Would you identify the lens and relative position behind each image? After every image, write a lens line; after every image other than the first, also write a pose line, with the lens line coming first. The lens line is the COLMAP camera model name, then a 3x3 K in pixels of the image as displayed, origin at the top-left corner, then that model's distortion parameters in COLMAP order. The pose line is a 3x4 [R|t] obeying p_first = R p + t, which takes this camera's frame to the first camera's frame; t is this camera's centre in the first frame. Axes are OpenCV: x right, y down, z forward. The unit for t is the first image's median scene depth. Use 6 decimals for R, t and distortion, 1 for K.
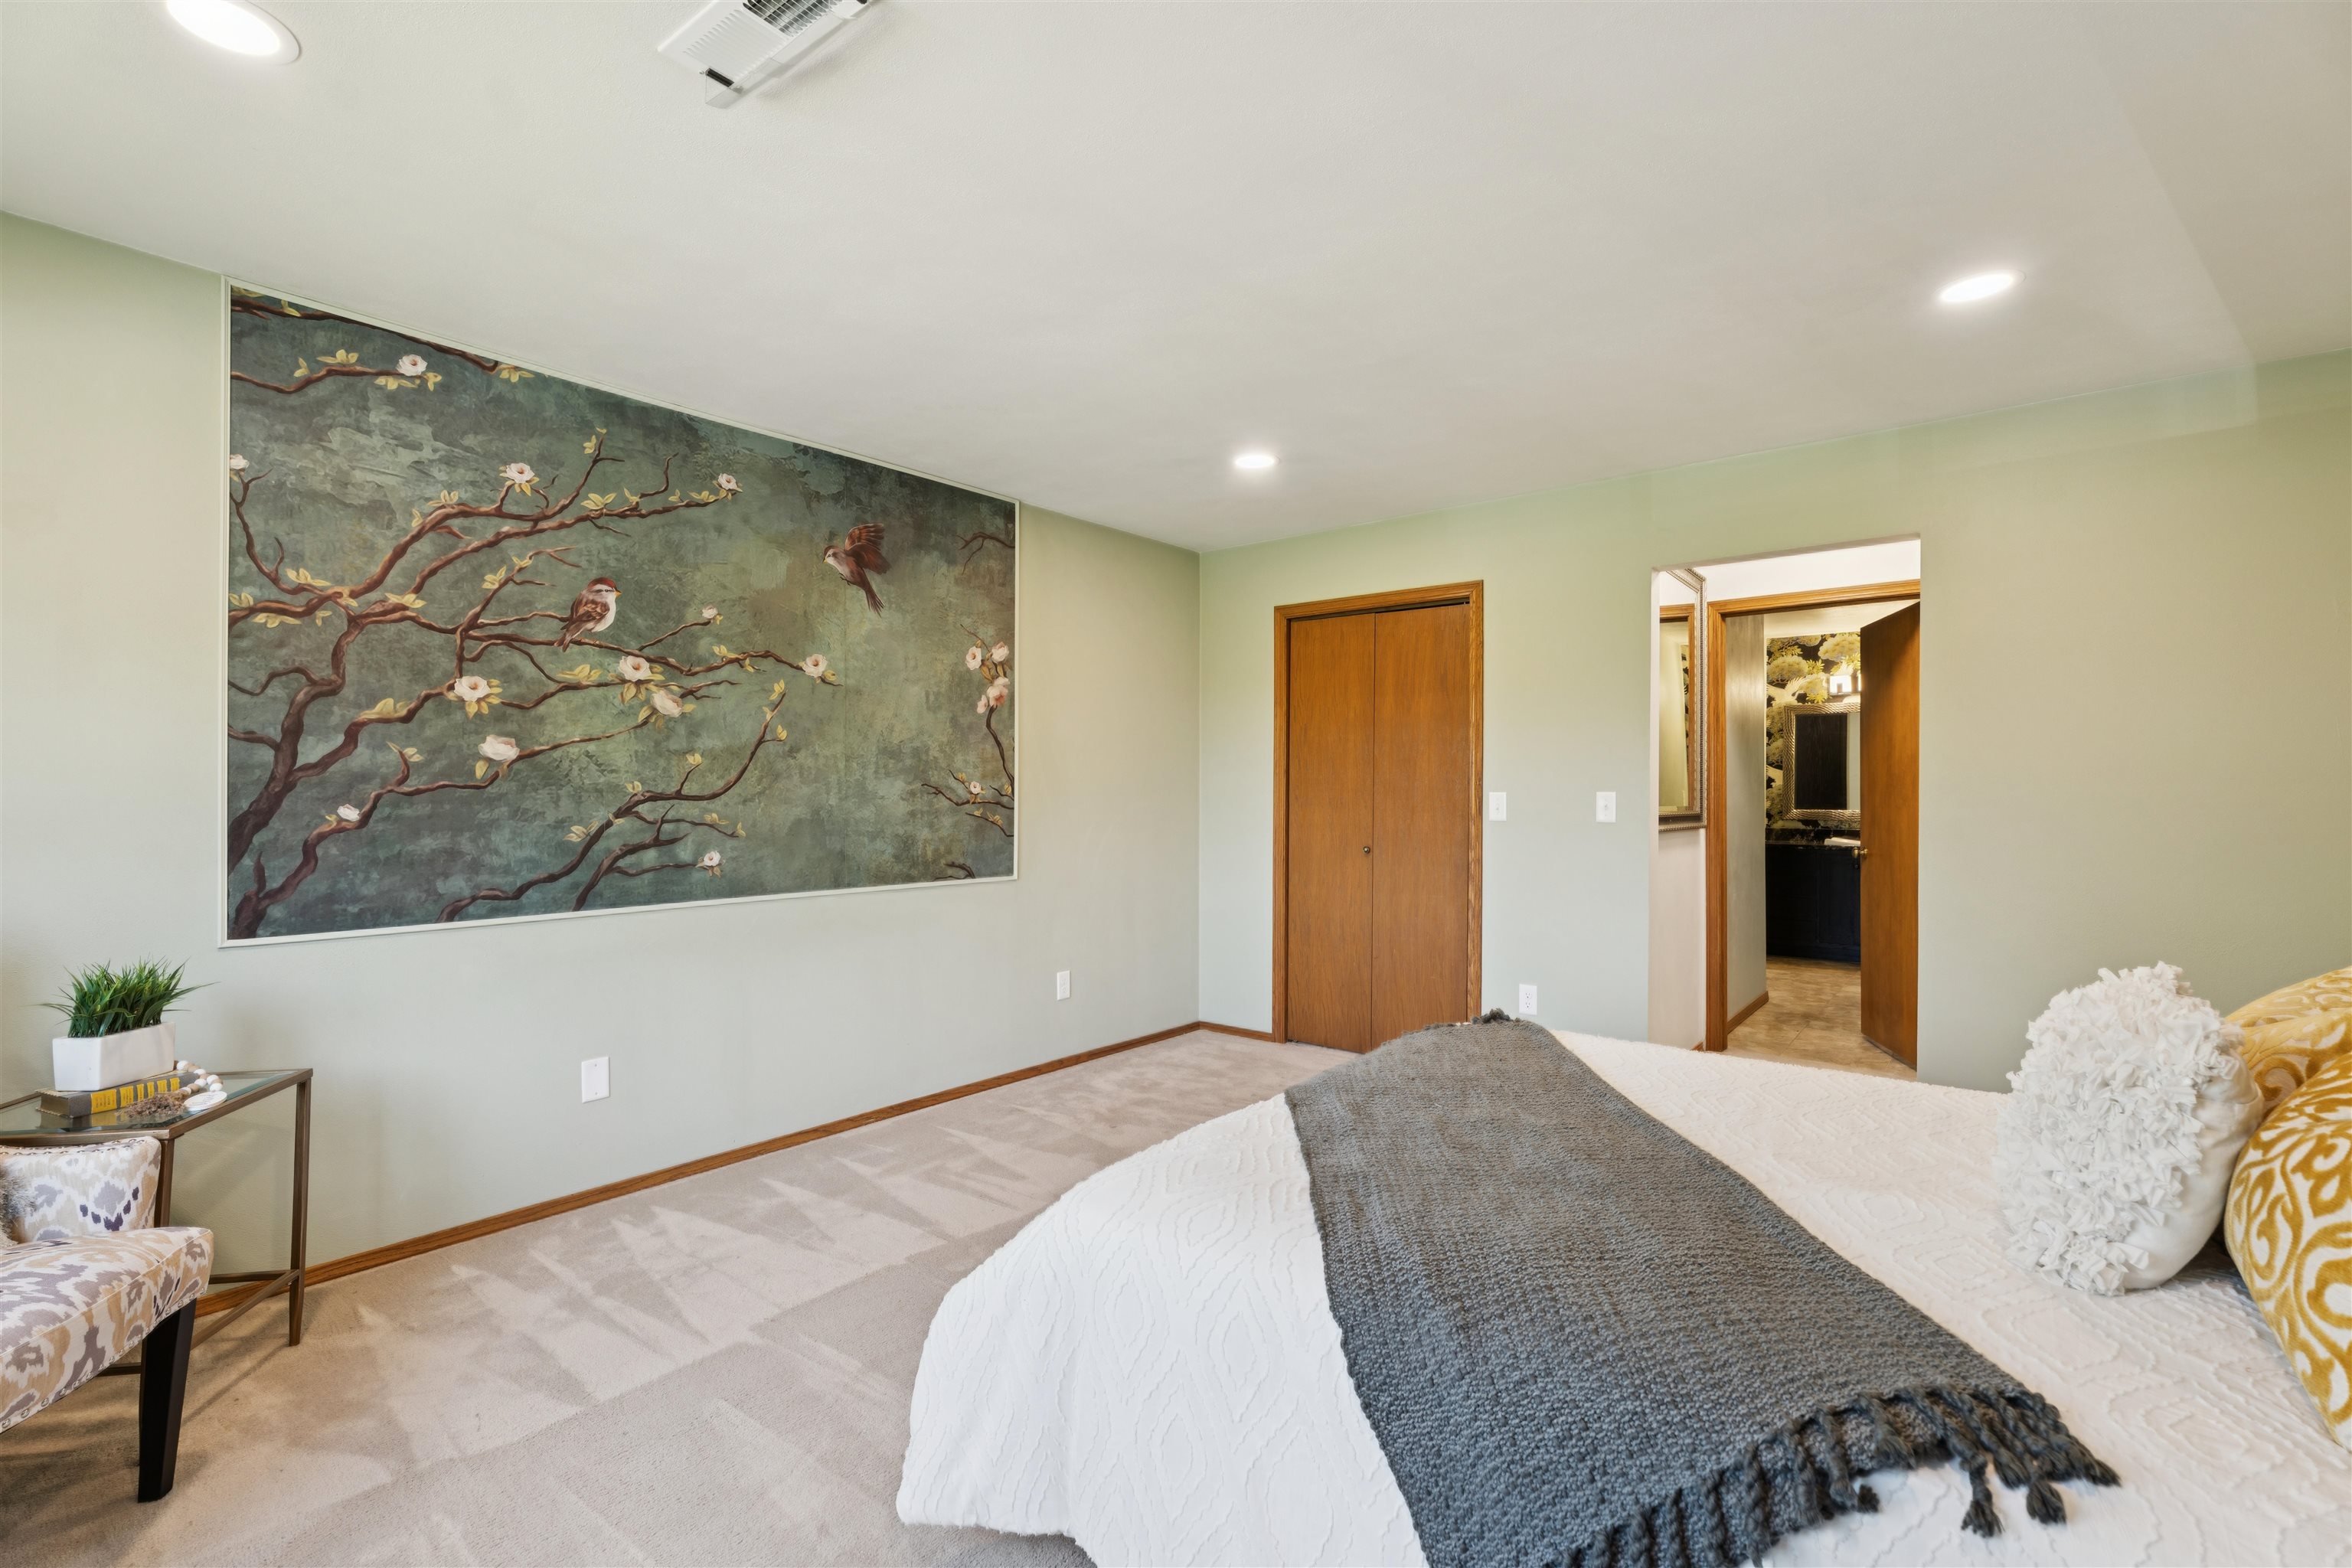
lens RADIAL K [[1050.2, 0, 1175.8], [0, 1050.2, 784.1], [0, 0, 1]] dist [0.003539, 0.000103]
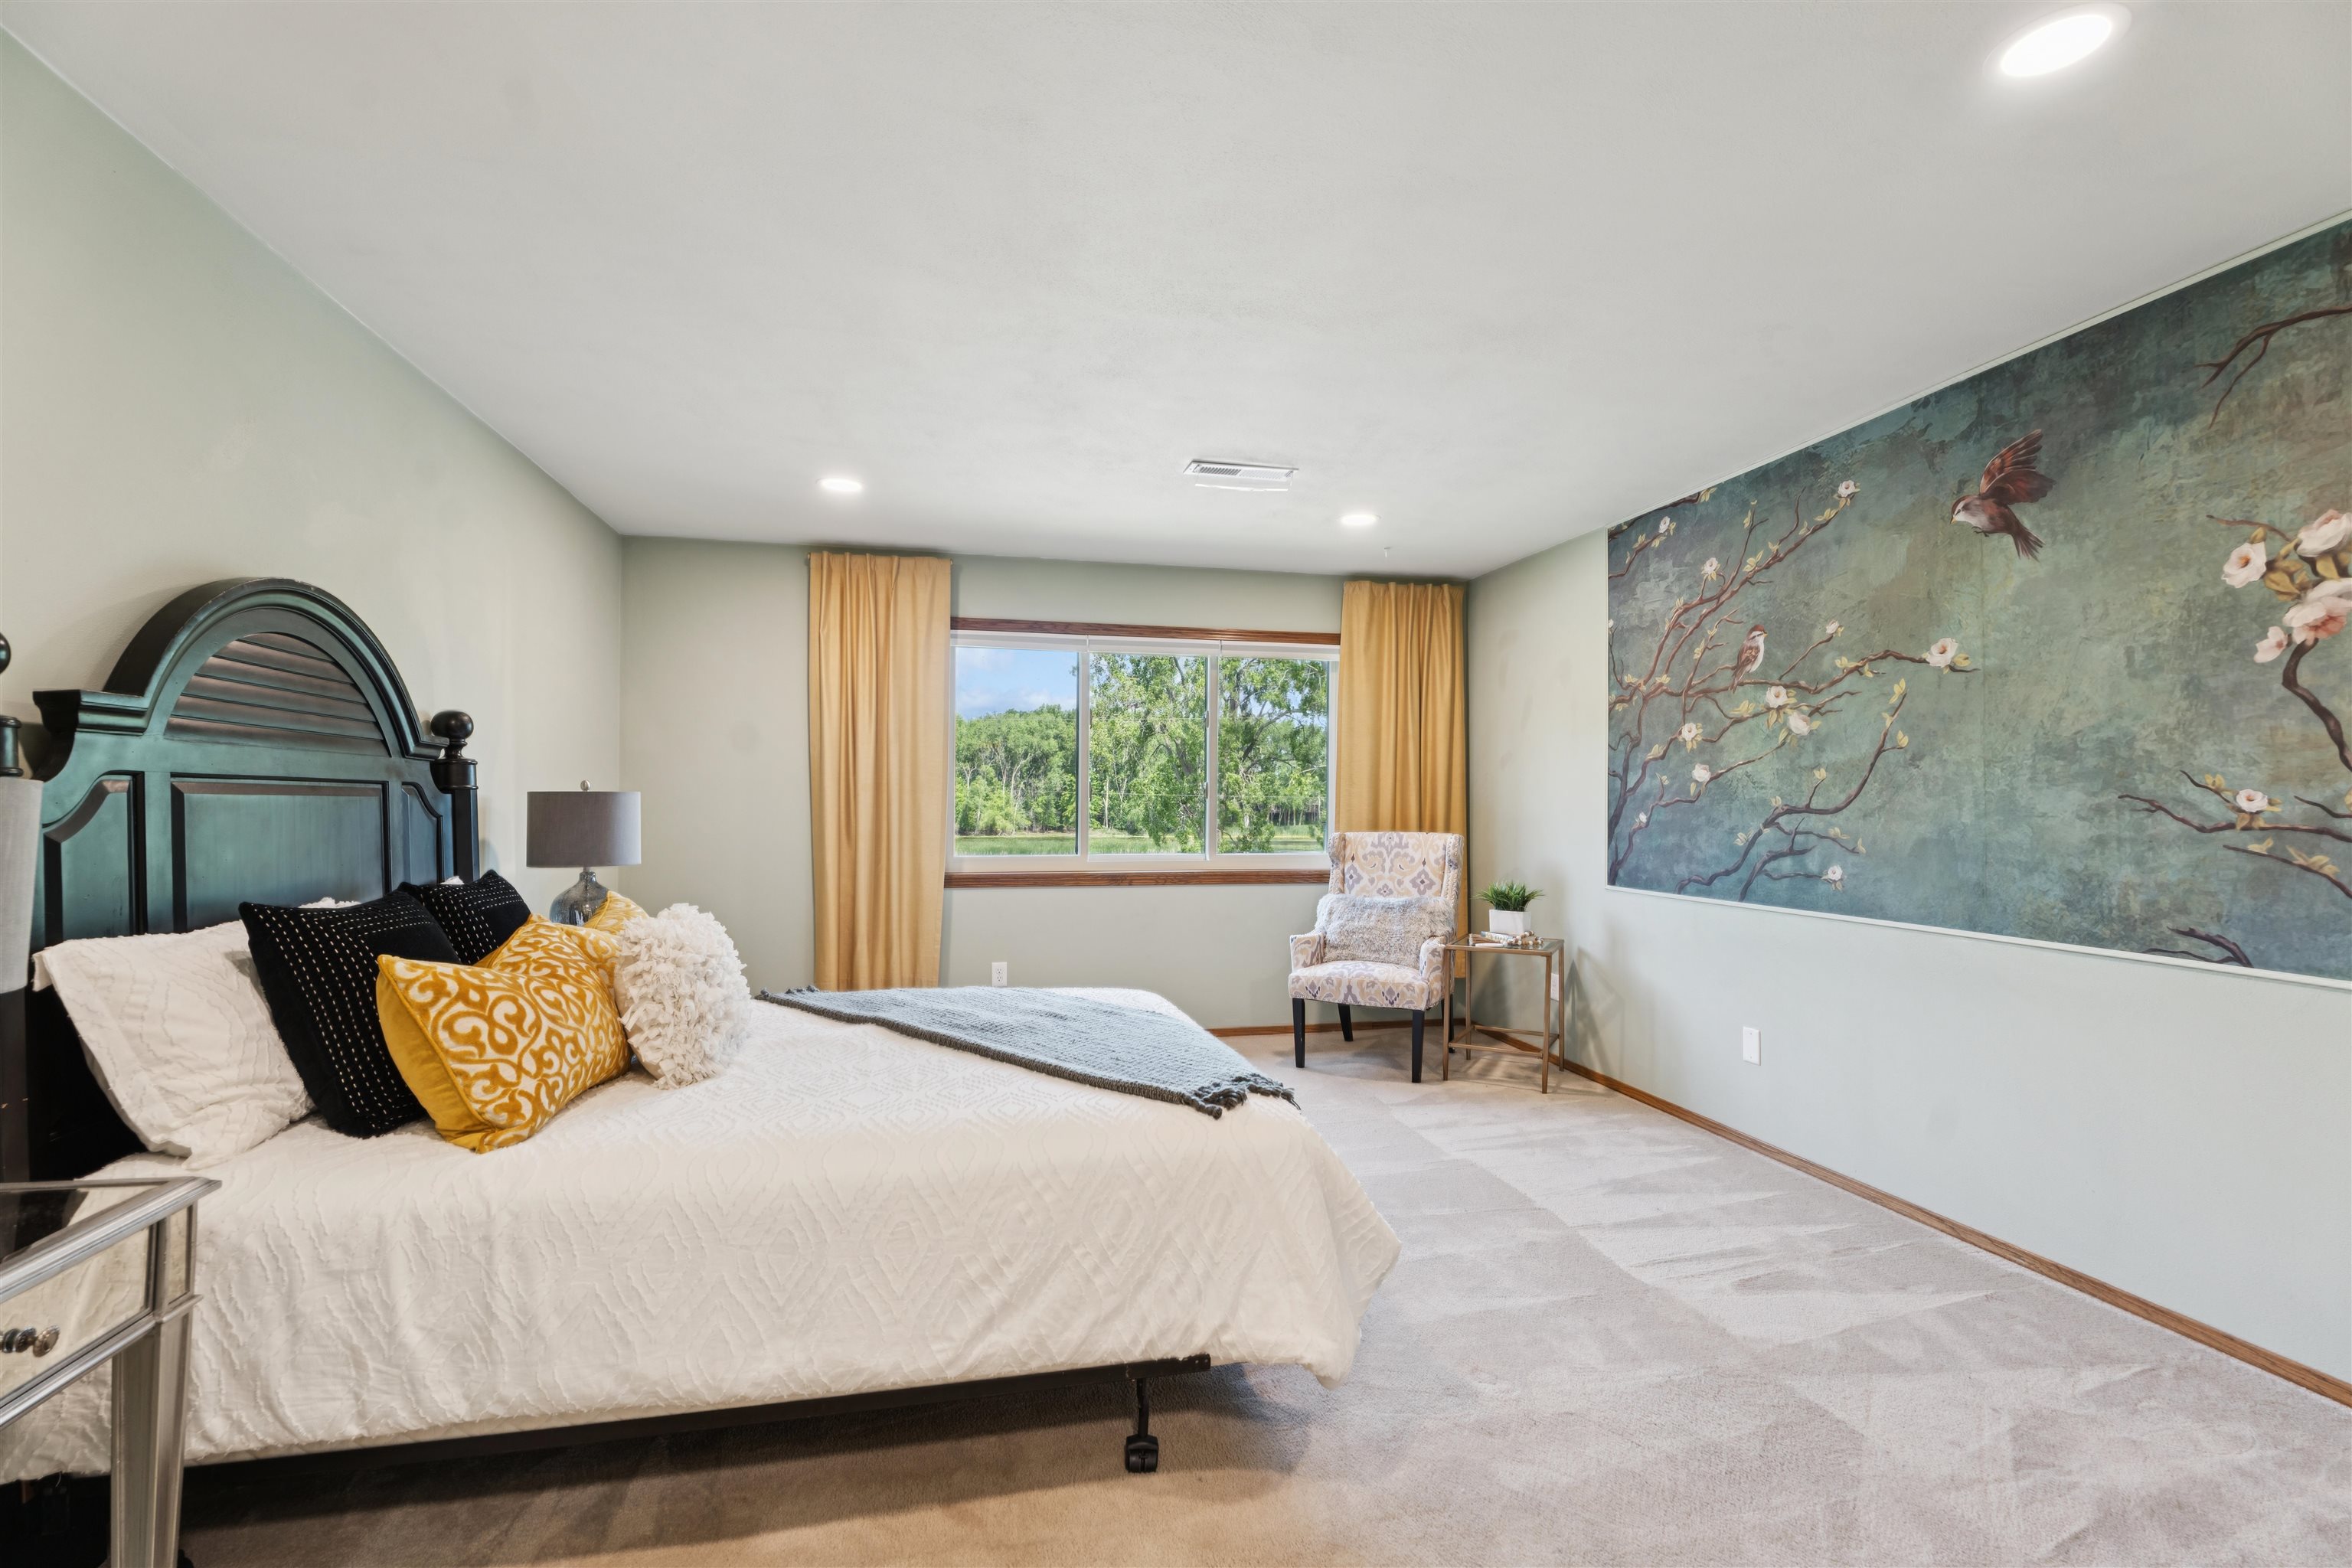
lens RADIAL K [[1050.2, 0, 1176.2], [0, 1050.2, 794.2], [0, 0, 1]] dist [0.003539, 0.000103]
pose [[-0.622262, -0.013048, -0.782700, 0.700830], [-0.004935, 0.999907, -0.012746, 0.011688], [0.782794, -0.004069, -0.622268, 1.085145]]
